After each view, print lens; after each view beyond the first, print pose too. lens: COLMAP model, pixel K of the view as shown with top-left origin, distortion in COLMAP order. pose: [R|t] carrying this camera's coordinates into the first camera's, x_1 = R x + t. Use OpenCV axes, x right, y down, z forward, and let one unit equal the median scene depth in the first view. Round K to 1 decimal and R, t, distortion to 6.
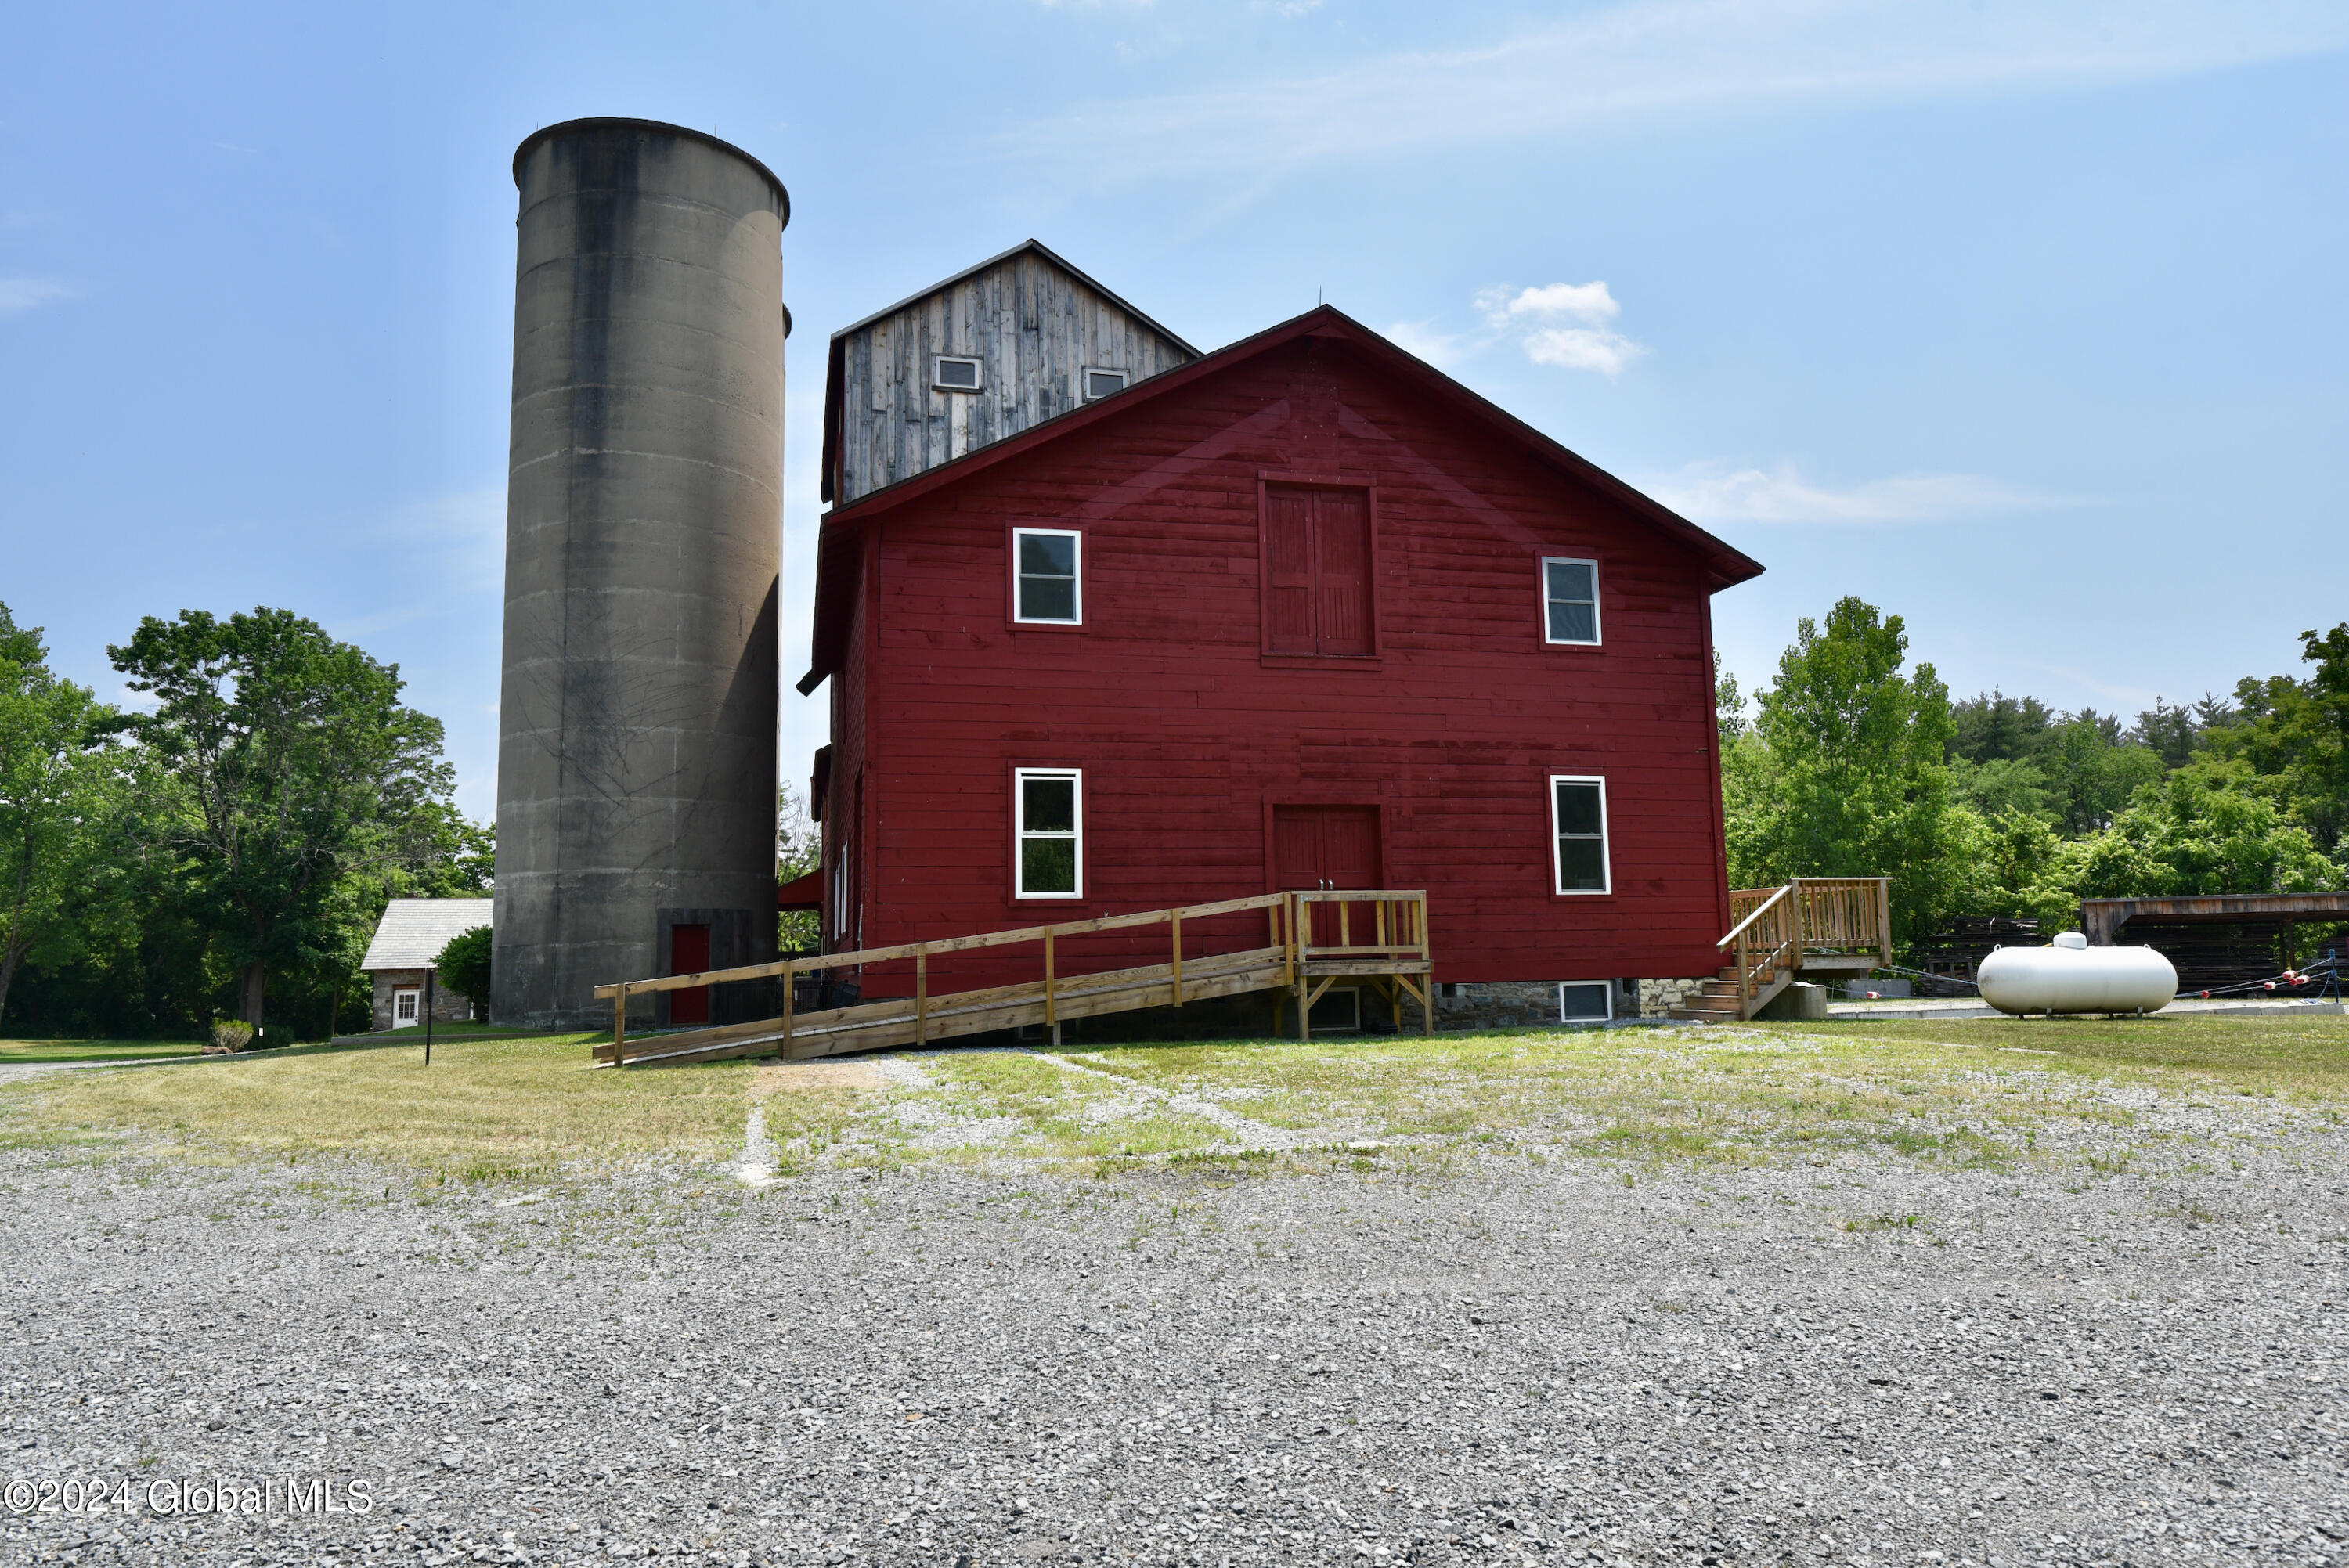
lens RADIAL K [[1483.9, 0, 1174.5], [0, 1483.9, 784.0], [0, 0, 1]] dist [-0.005800, -0.000457]
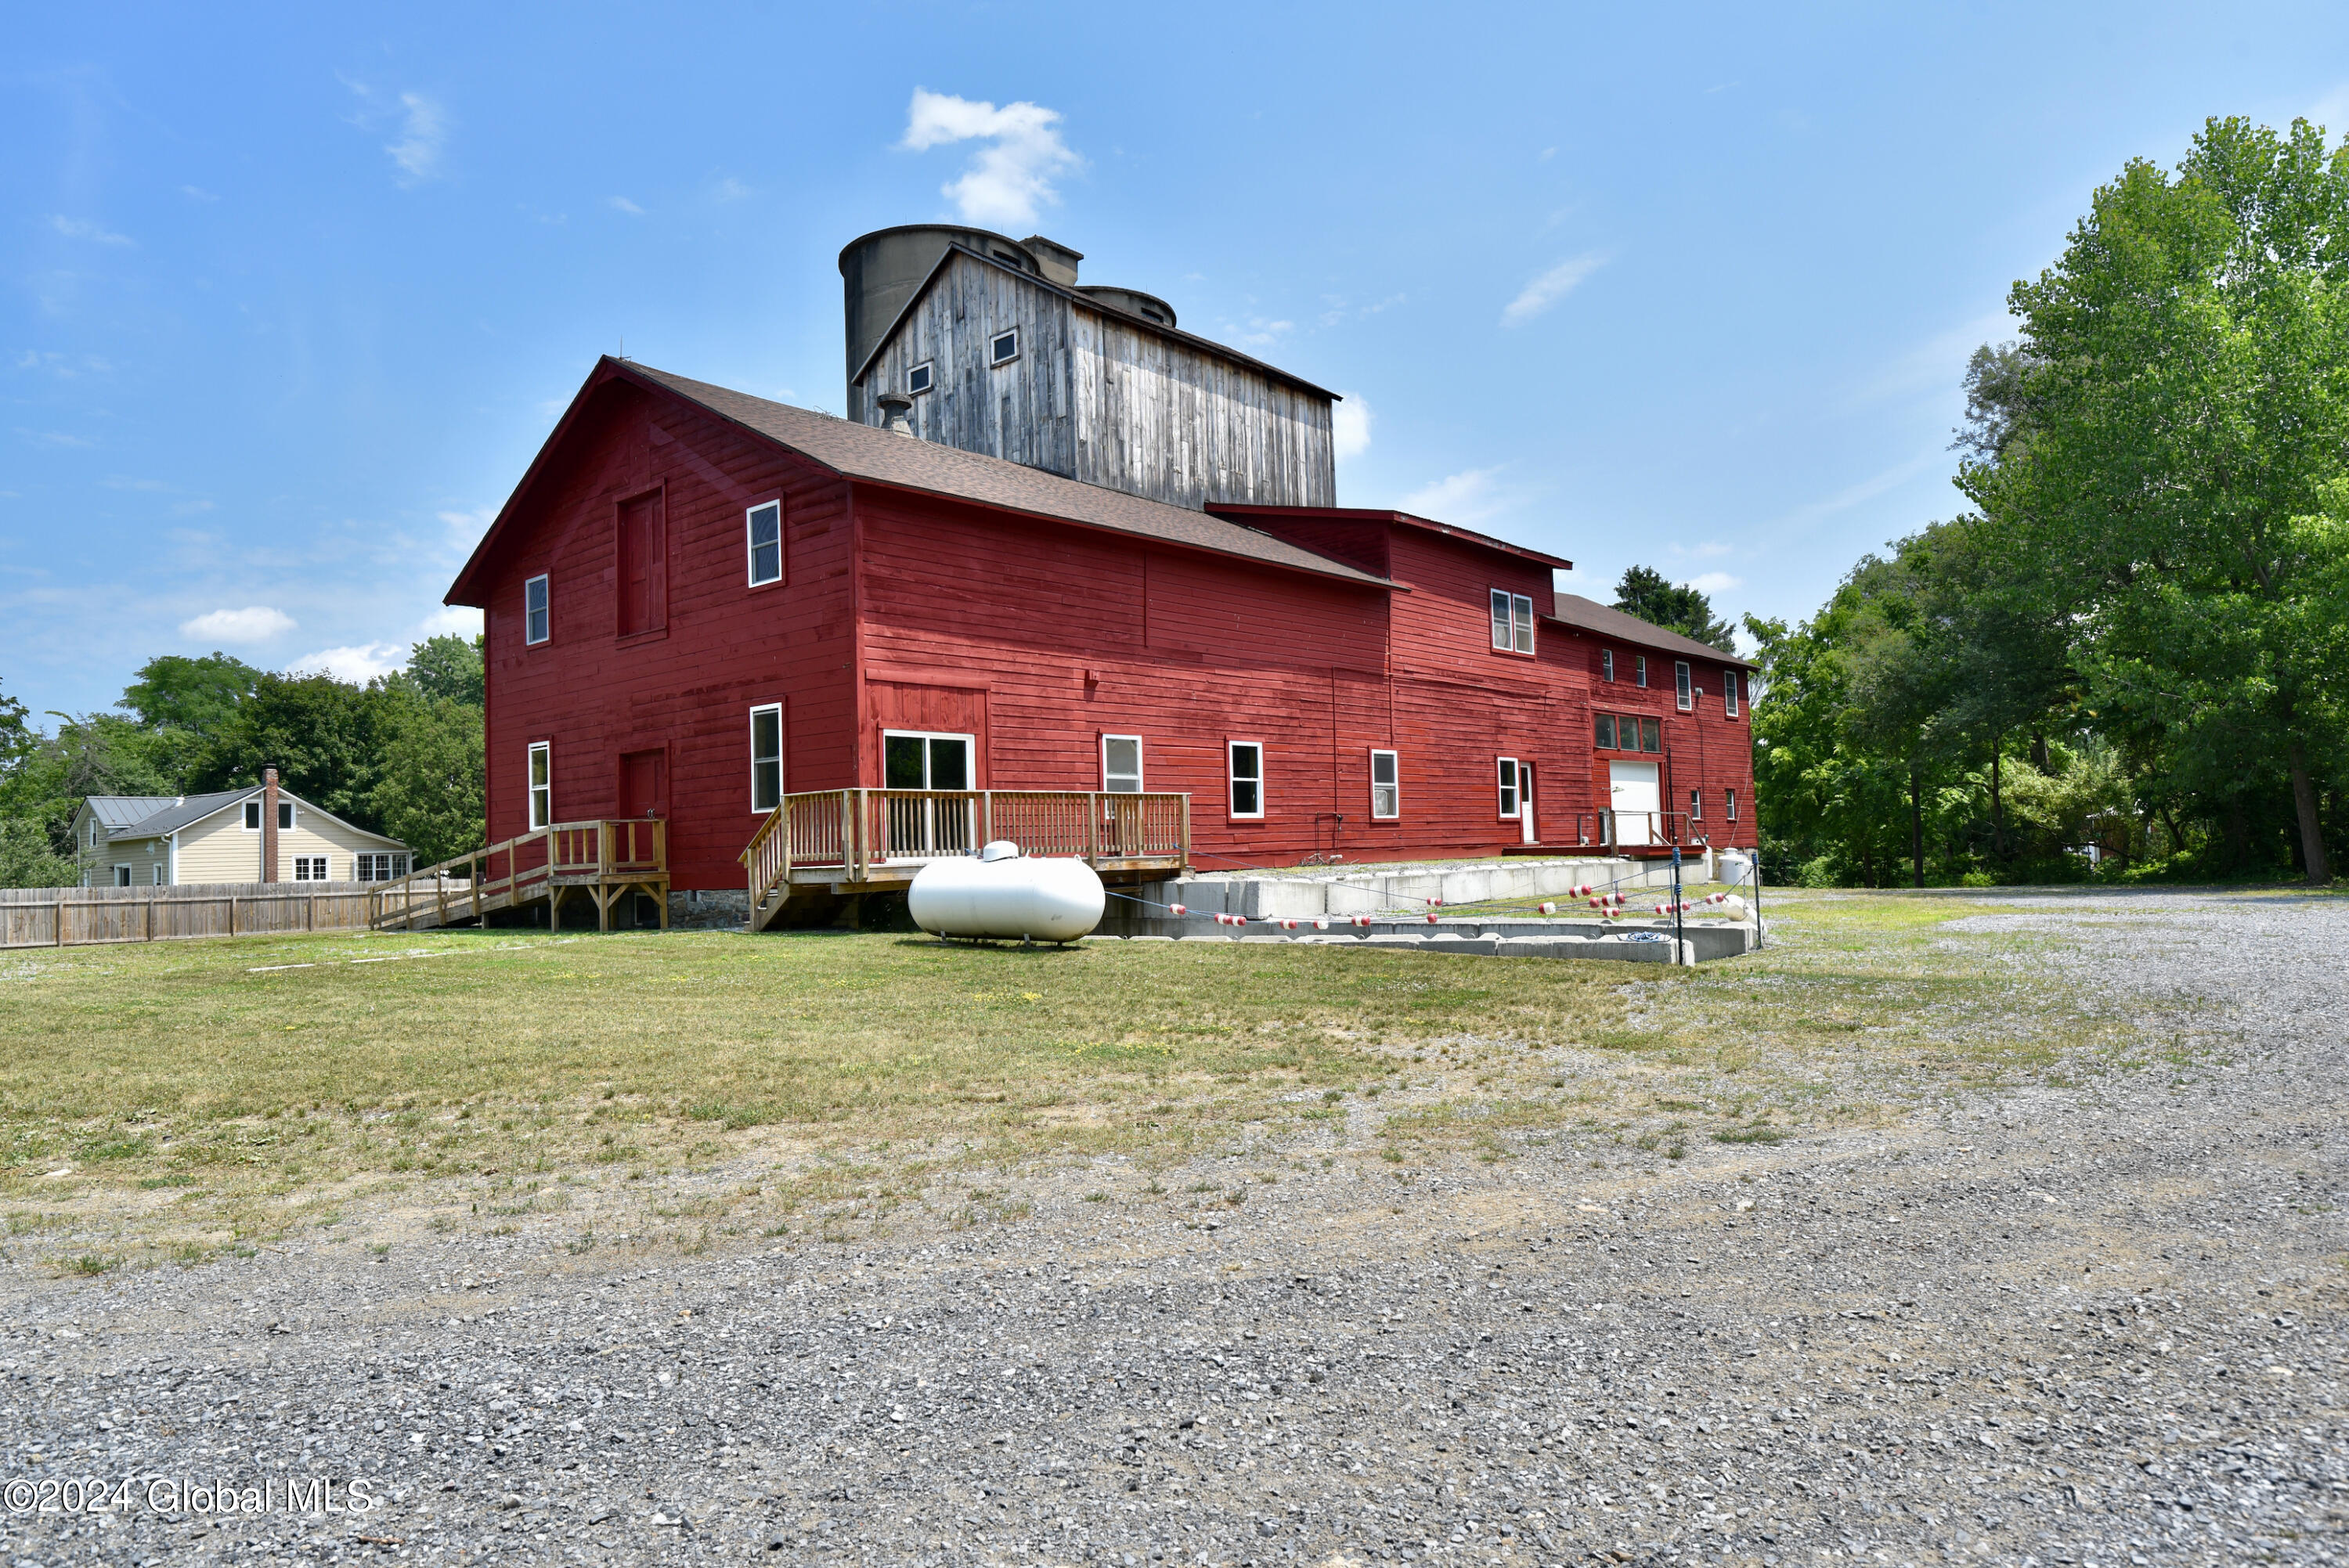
lens RADIAL K [[1483.9, 0, 1174.5], [0, 1483.9, 784.0], [0, 0, 1]] dist [-0.005800, -0.000457]
pose [[0.561282, -0.041000, -0.826608, 1.360591], [0.124566, 0.991580, 0.035400, 0.051932], [0.818197, -0.122837, 0.561663, 0.625203]]
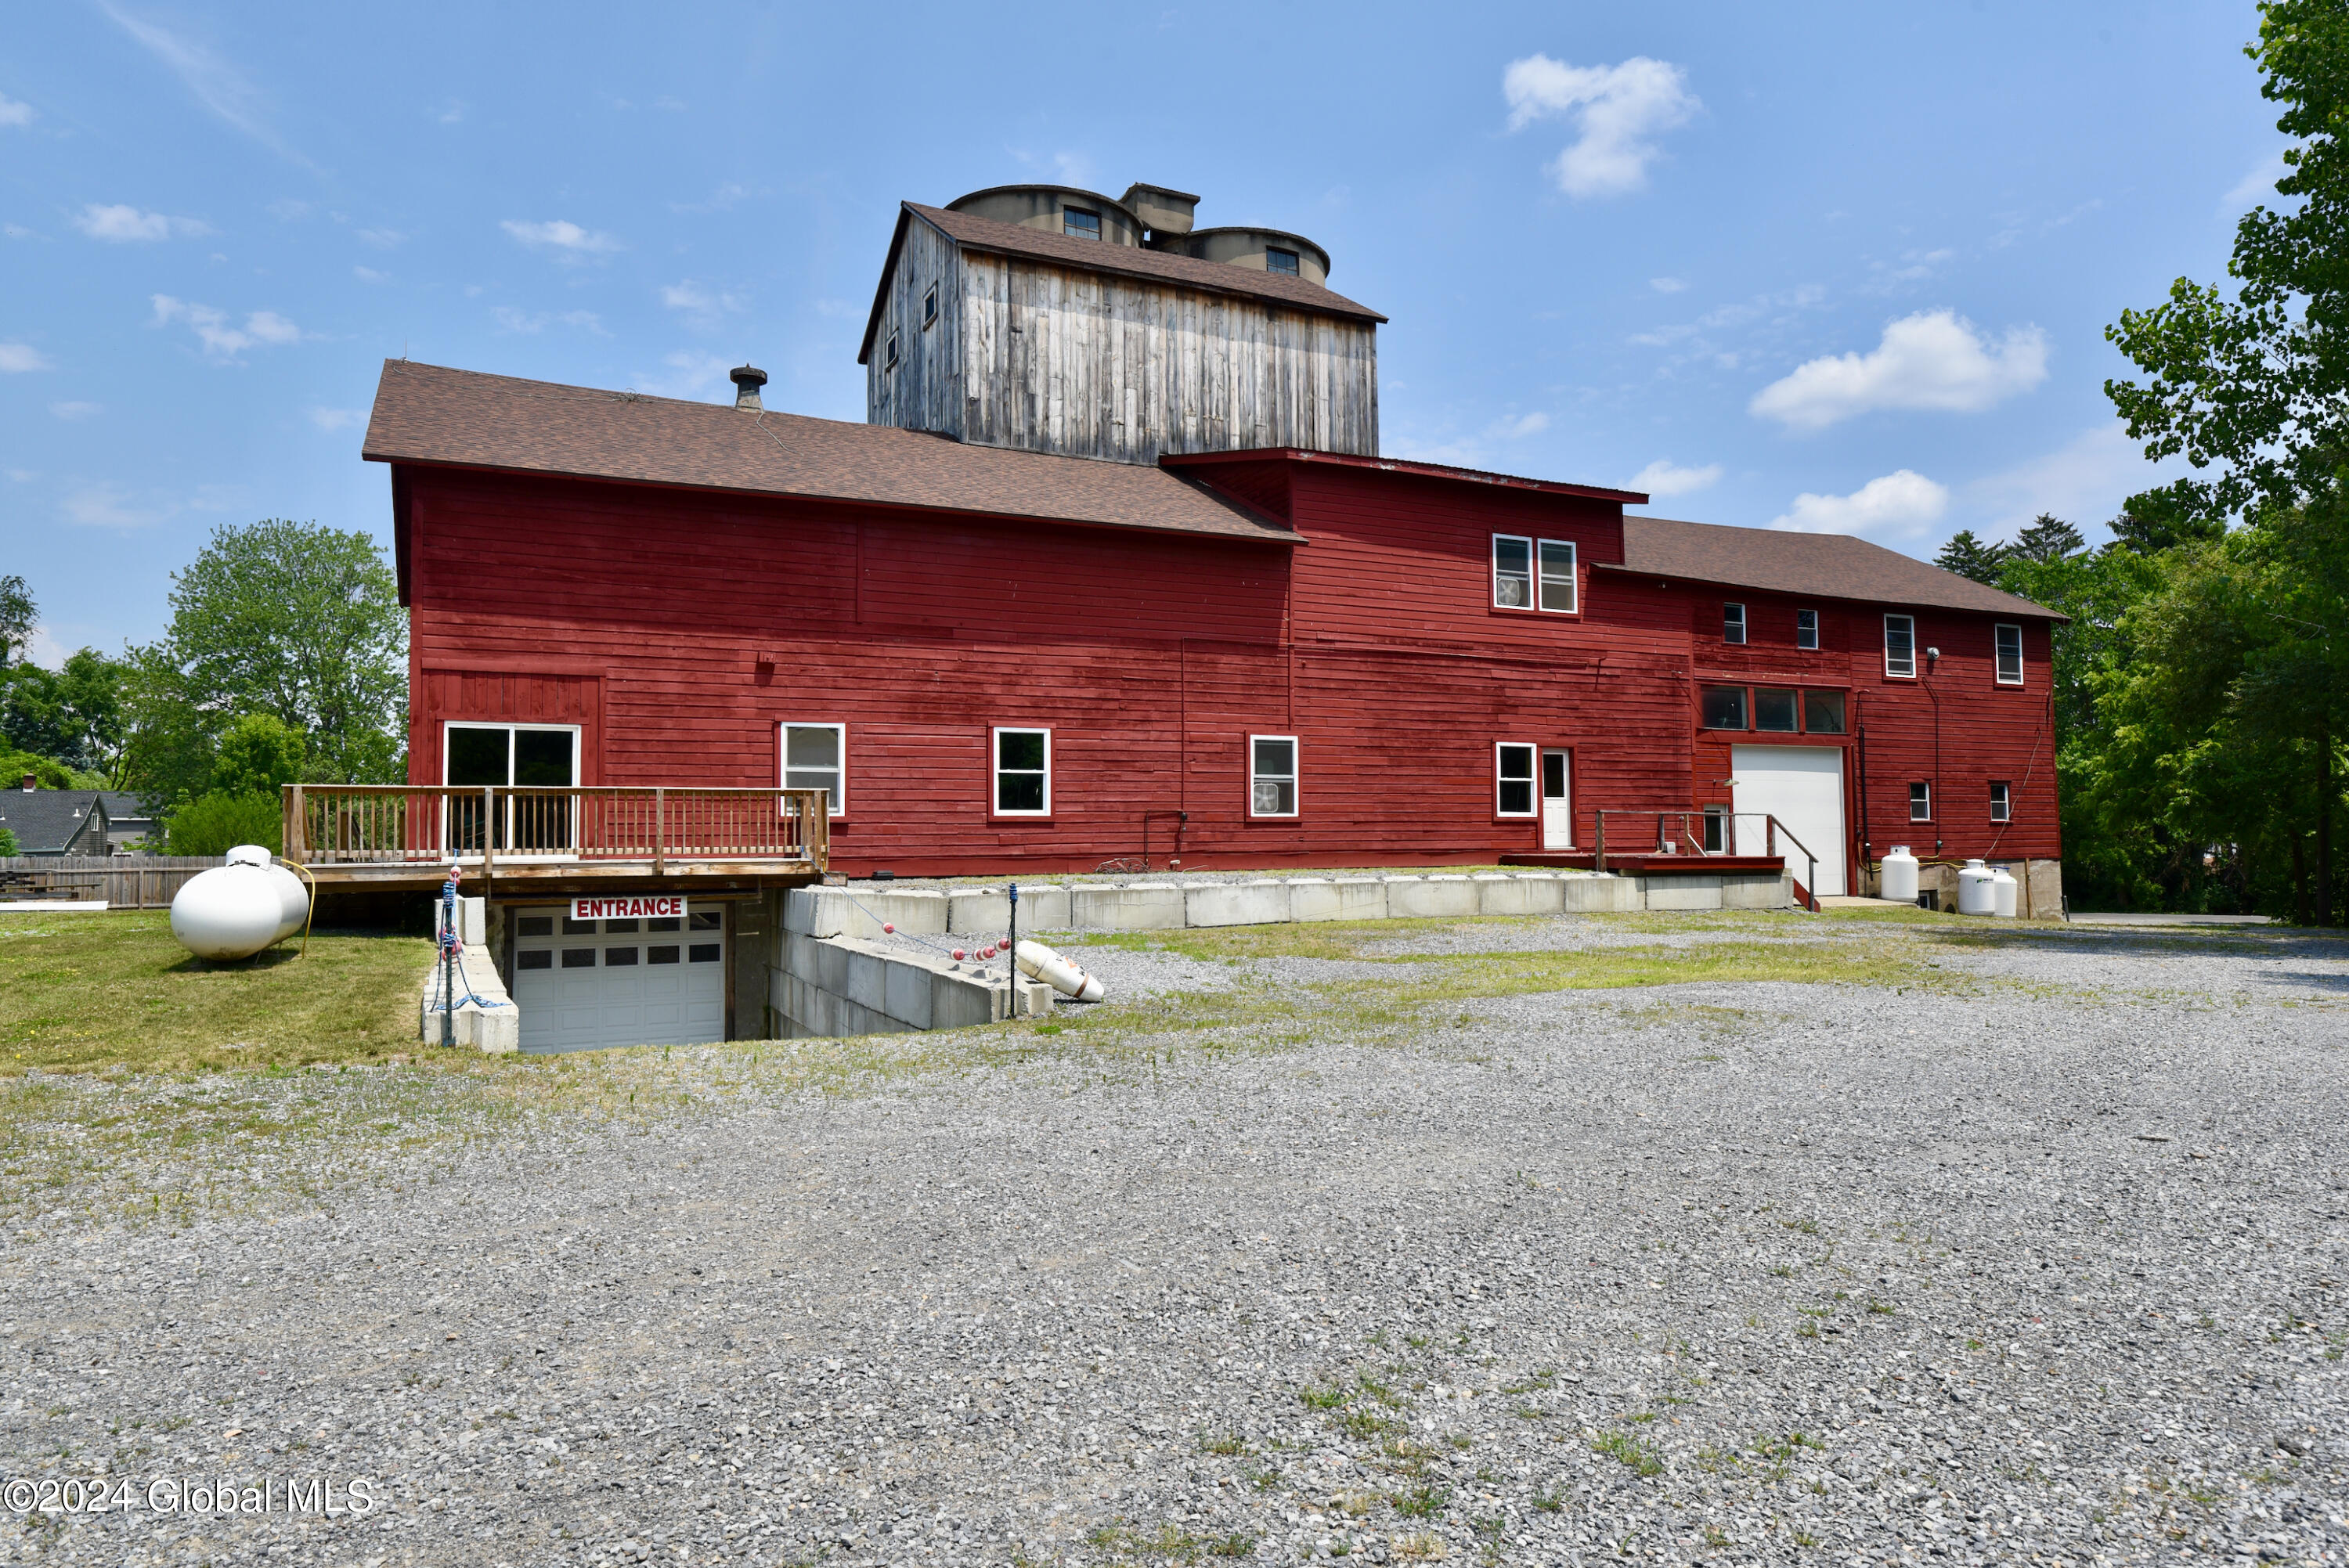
lens RADIAL K [[1460.8, 0, 1174.5], [0, 1460.8, 784.0], [0, 0, 1]] dist [-0.004670, -0.001847]
pose [[0.191091, -0.025251, -0.981247, 1.434610], [0.126623, 0.991951, -0.000868, 0.128943], [0.973371, -0.124083, 0.192750, 1.325101]]
